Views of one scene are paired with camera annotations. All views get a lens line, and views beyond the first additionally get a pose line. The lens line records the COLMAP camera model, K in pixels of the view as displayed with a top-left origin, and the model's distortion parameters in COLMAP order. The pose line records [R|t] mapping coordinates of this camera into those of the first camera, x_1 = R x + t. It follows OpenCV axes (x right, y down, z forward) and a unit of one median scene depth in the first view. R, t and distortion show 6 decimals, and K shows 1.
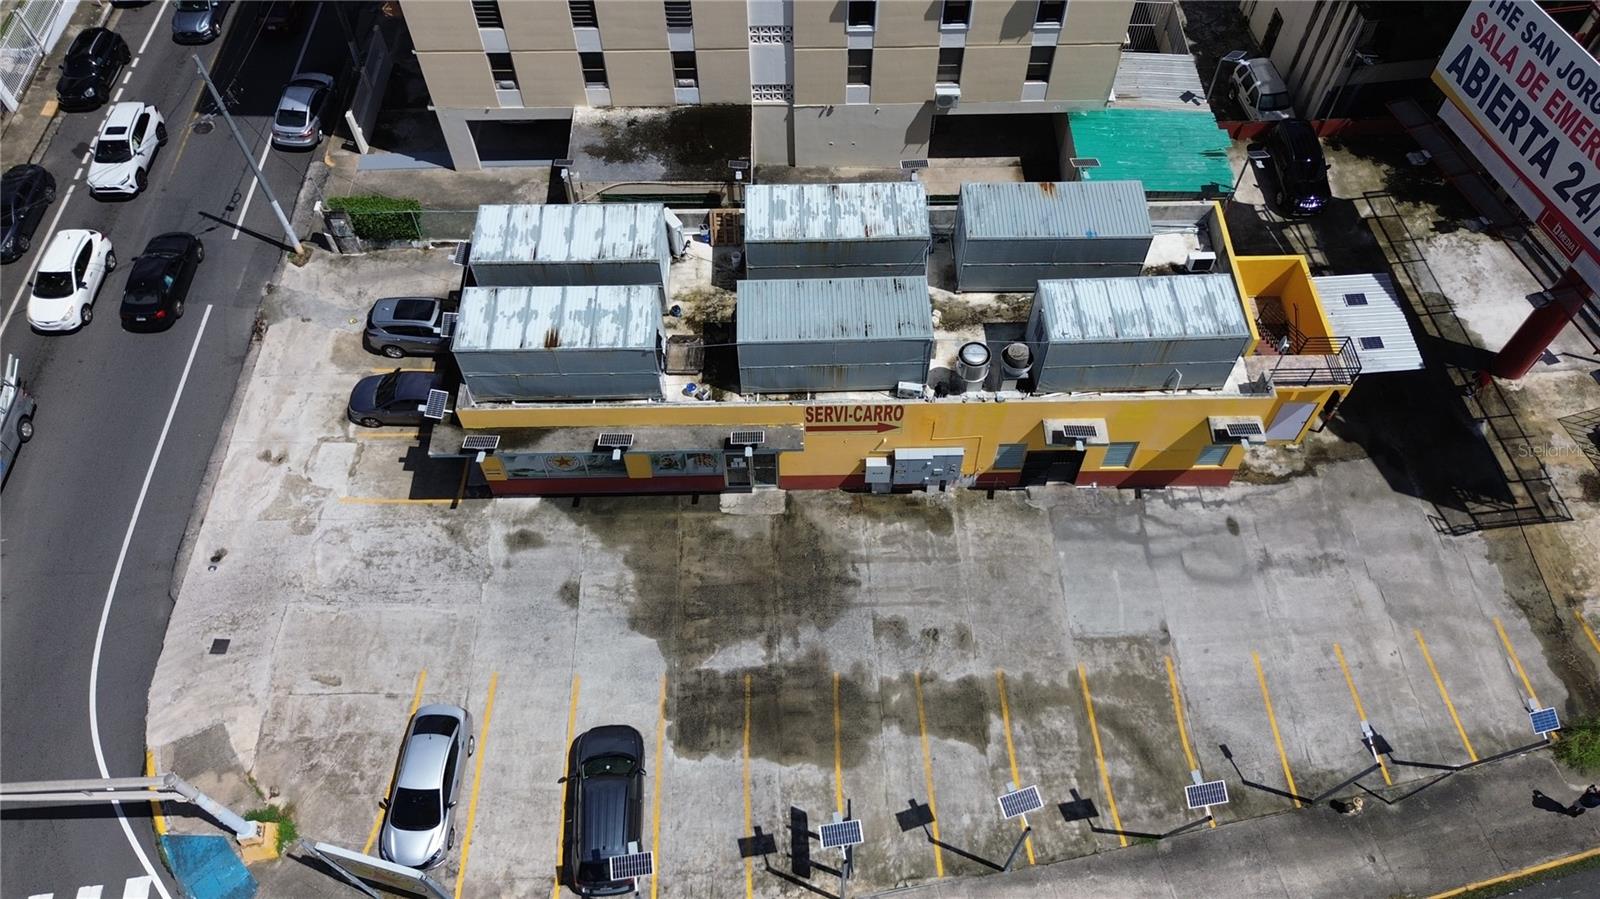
lens RADIAL K [[1108.6, 0, 801.6], [0, 1108.6, 454.5], [0, 0, 1]] dist [0.031049, -0.016329]
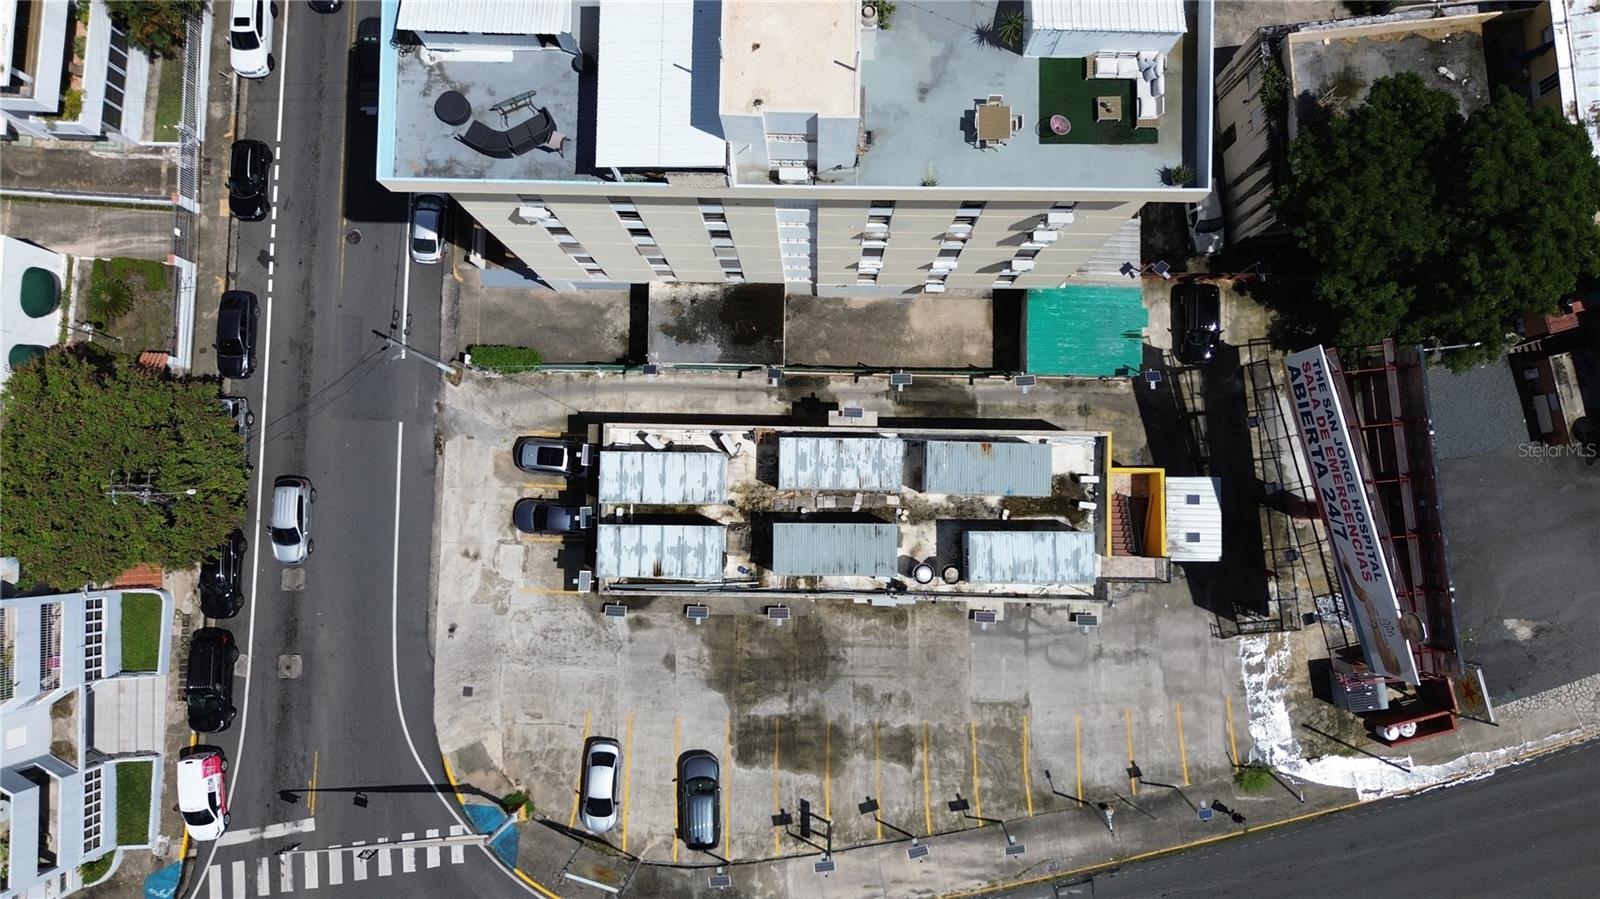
lens RADIAL K [[1108.6, 0, 803.5], [0, 1108.6, 445.0], [0, 0, 1]] dist [0.031049, -0.016329]
pose [[0.999417, 0.032344, -0.010920, -0.003297], [-0.023112, 0.876502, 0.480844, -0.956823], [0.025124, -0.480311, 0.876738, -0.284665]]
